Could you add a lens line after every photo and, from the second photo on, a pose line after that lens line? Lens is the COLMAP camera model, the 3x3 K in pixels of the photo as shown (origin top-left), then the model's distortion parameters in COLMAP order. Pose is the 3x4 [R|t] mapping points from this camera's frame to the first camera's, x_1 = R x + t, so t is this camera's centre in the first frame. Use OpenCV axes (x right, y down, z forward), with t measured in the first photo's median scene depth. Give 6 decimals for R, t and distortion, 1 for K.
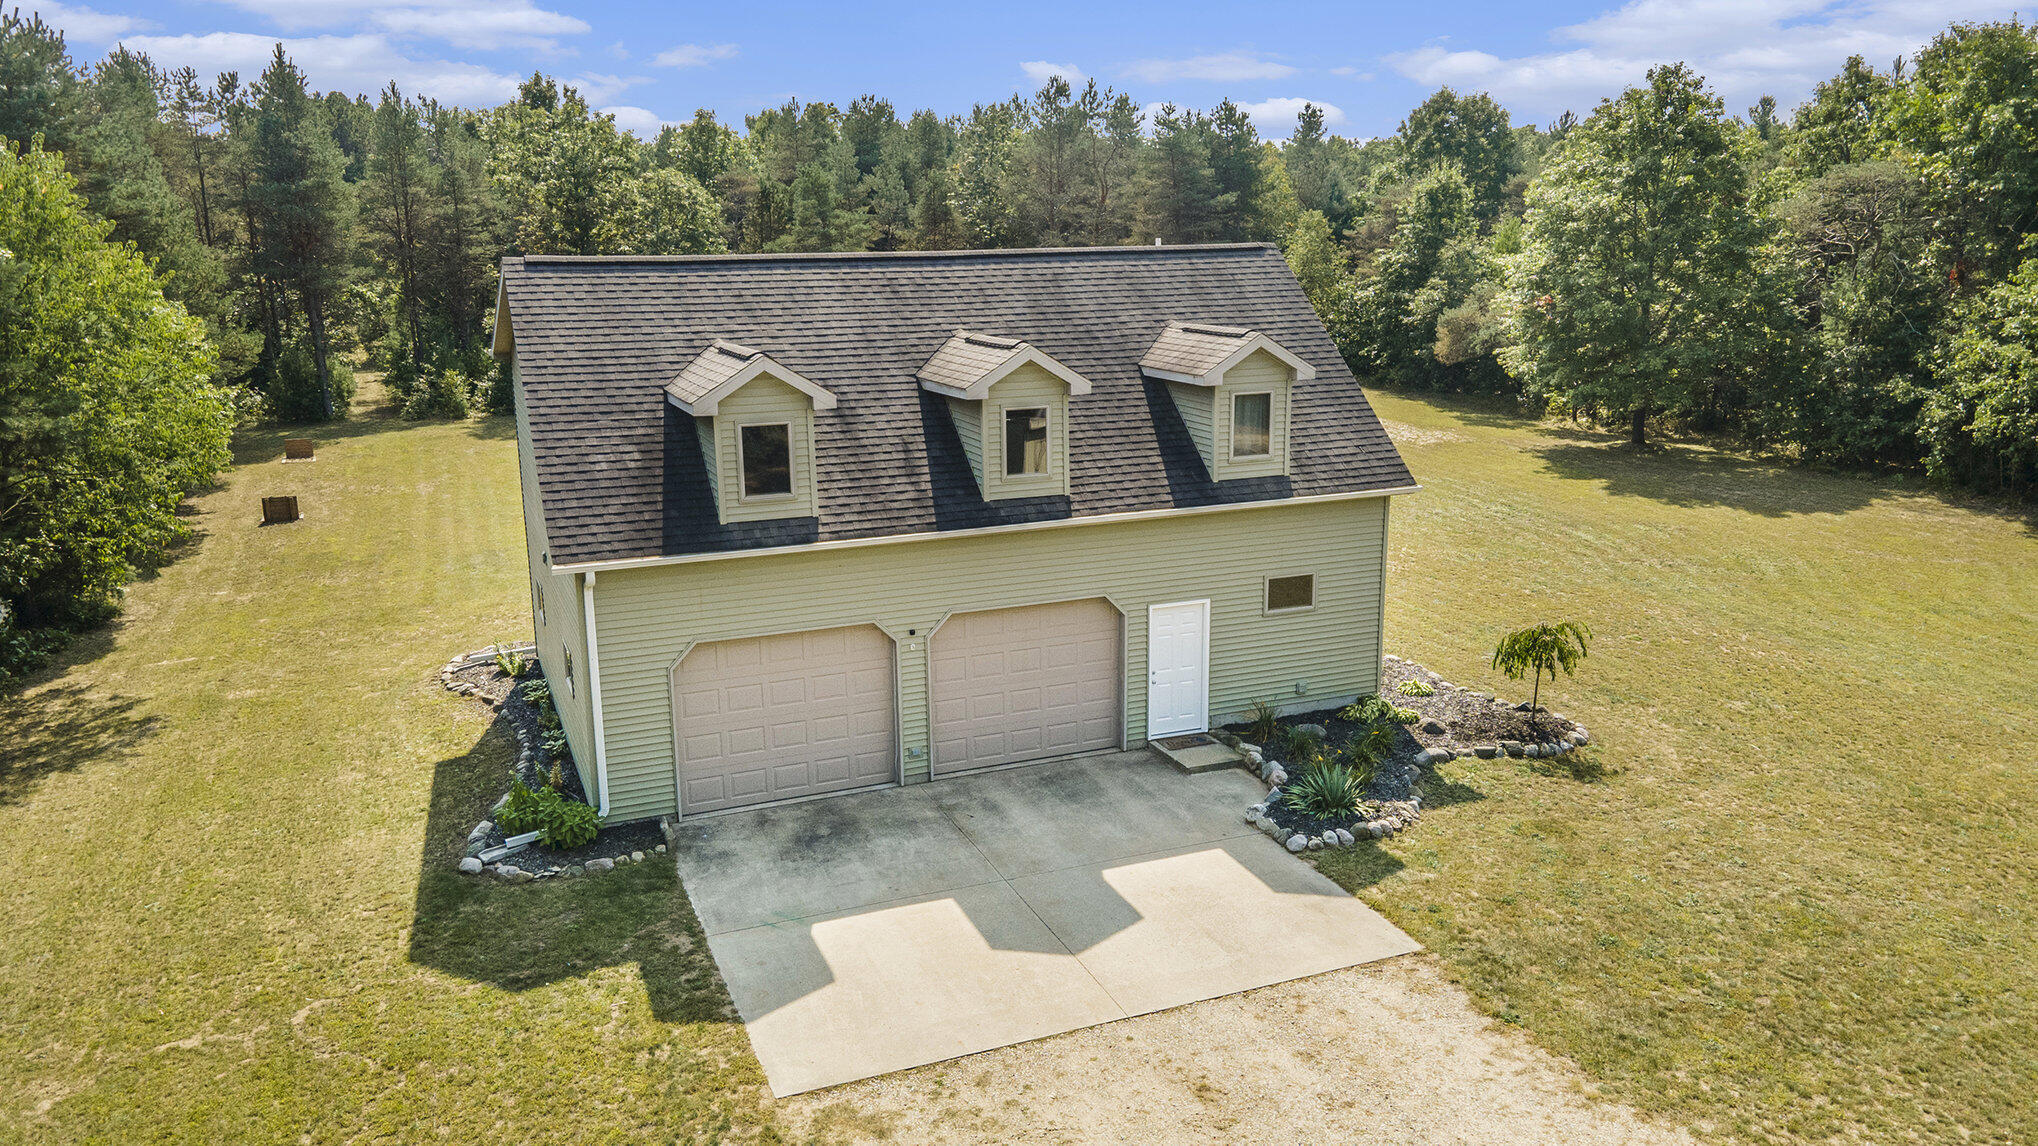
lens RADIAL K [[1495.0, 0, 1016.6], [0, 1495.0, 542.7], [0, 0, 1]] dist [0.017474, 0.053300]
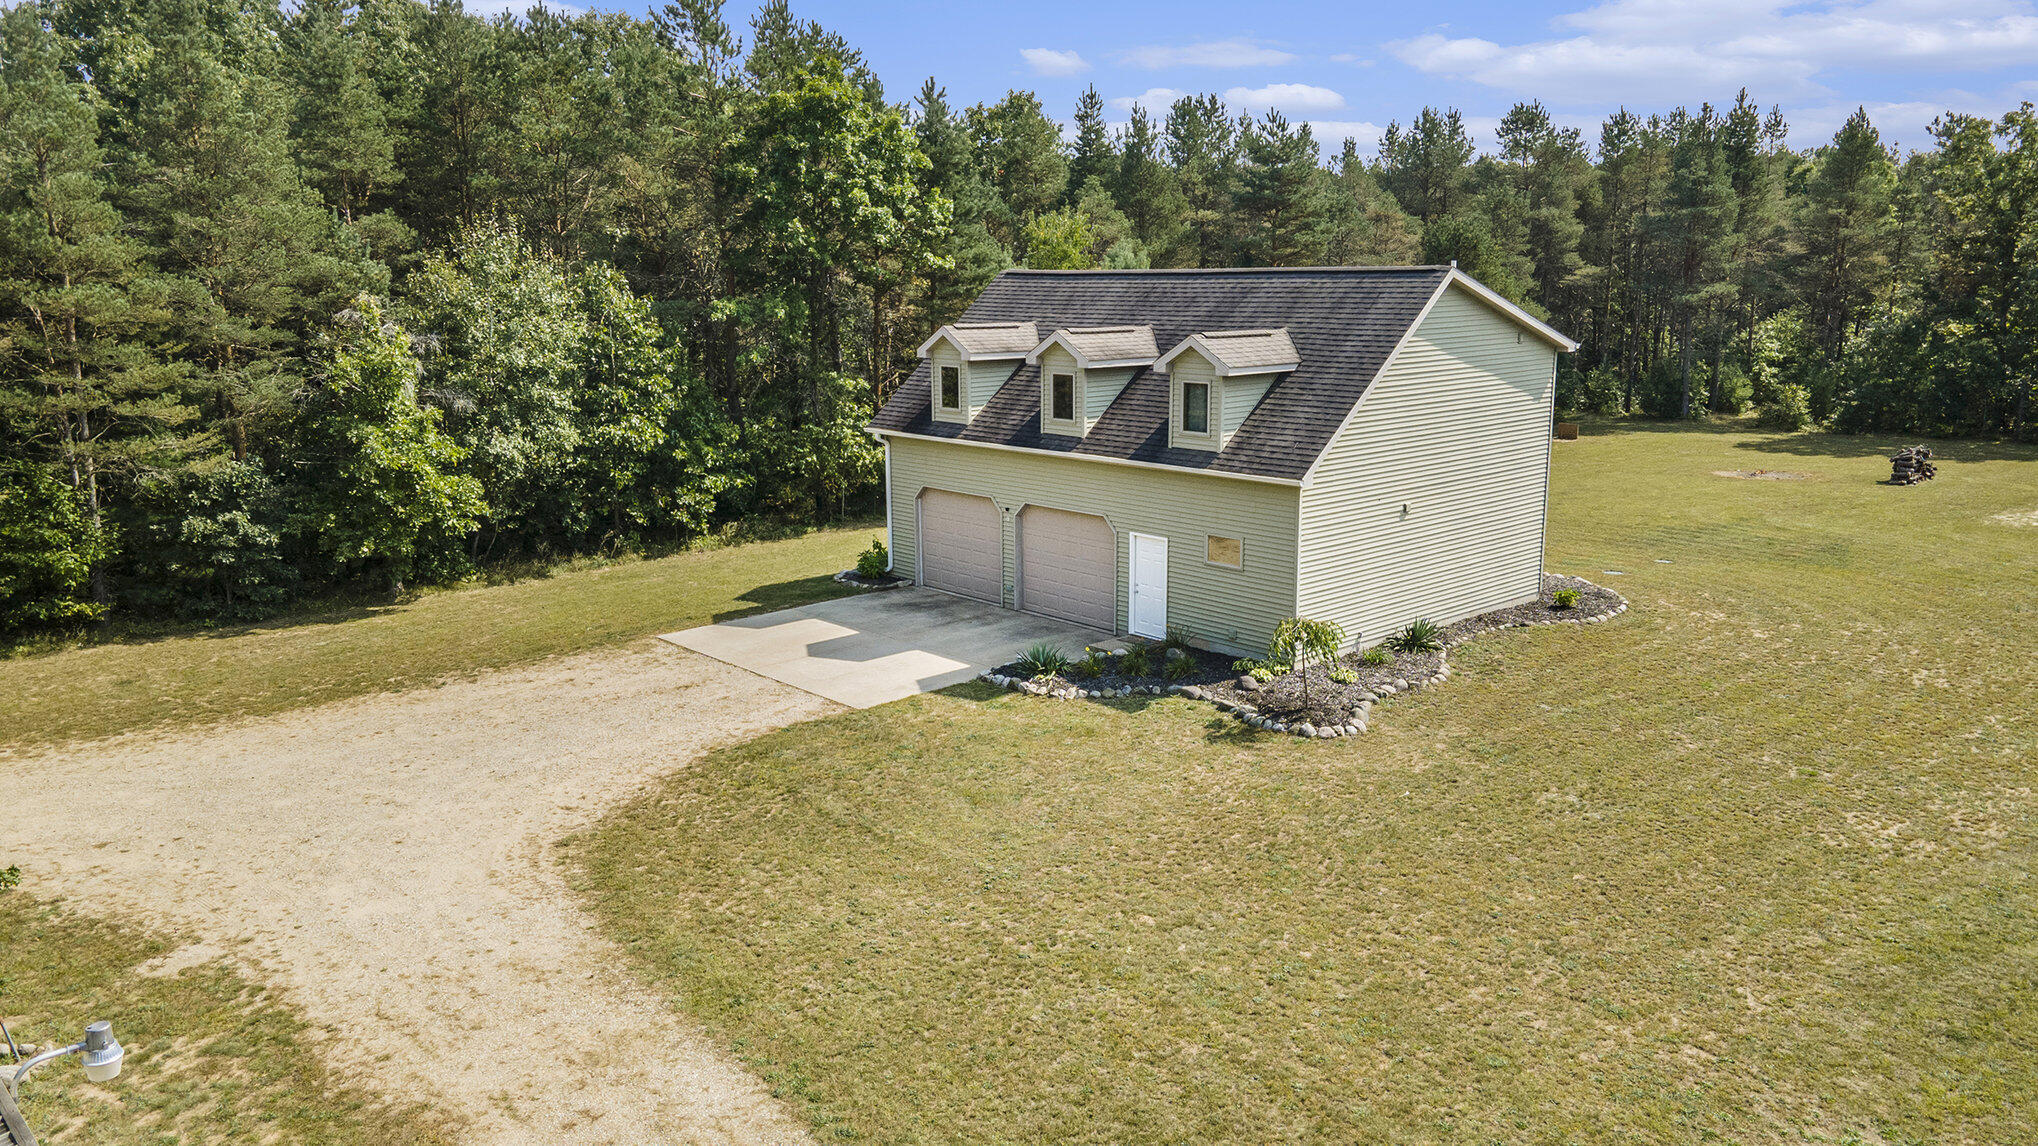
lens RADIAL K [[1495.0, 0, 1016.6], [0, 1495.0, 542.7], [0, 0, 1]] dist [0.017474, 0.053300]
pose [[0.329604, 0.195334, -0.923691, 1.417099], [-0.171598, 0.974462, 0.144839, -0.137248], [0.928394, 0.110764, 0.354706, 0.439933]]
